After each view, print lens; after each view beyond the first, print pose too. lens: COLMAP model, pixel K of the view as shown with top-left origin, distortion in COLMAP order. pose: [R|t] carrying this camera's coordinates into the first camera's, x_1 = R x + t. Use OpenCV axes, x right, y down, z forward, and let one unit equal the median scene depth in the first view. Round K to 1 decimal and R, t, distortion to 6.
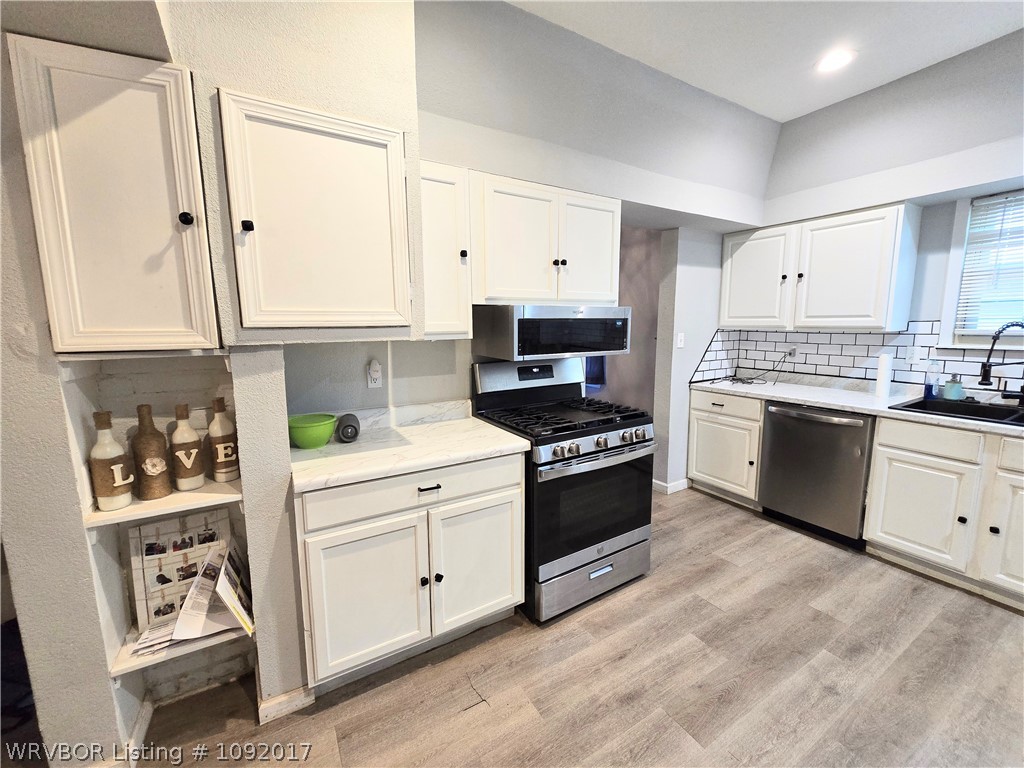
lens RADIAL K [[419.4, 0, 521.0], [0, 419.4, 383.7], [0, 0, 1]] dist [-0.003485, -0.000468]
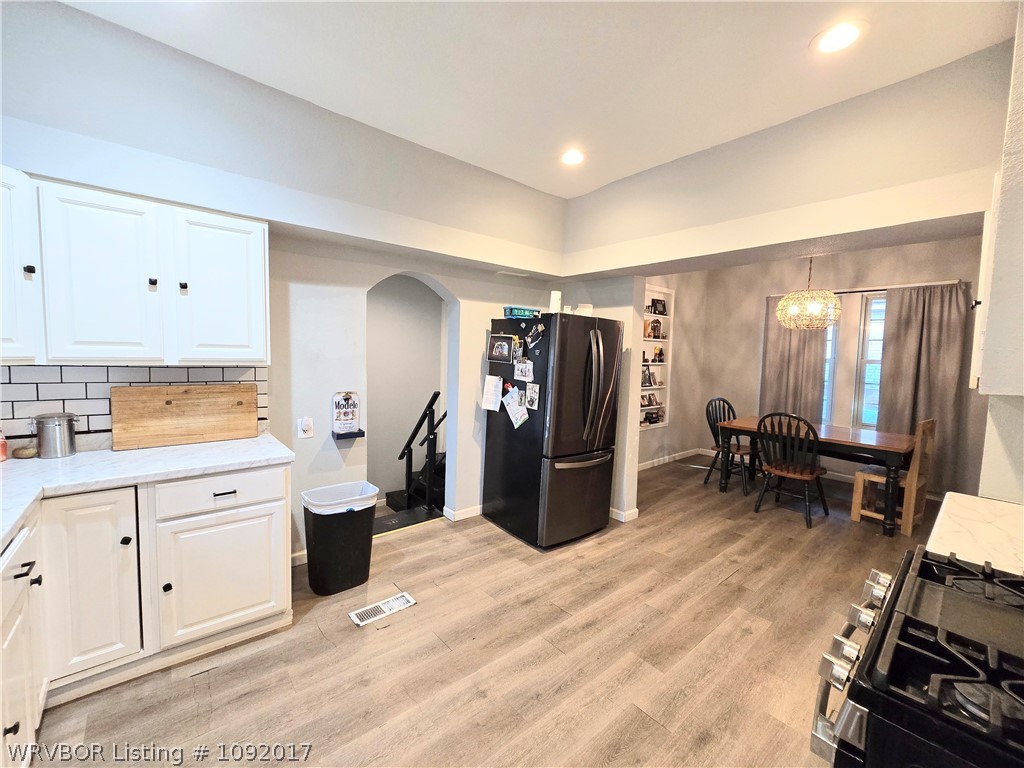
lens RADIAL K [[419.4, 0, 521.2], [0, 419.4, 383.2], [0, 0, 1]] dist [-0.003485, -0.000468]
pose [[-0.985167, -0.007030, -0.171457, 0.501498], [-0.043496, 0.976761, 0.209872, -0.159489], [0.165997, 0.214217, -0.962578, 0.987322]]
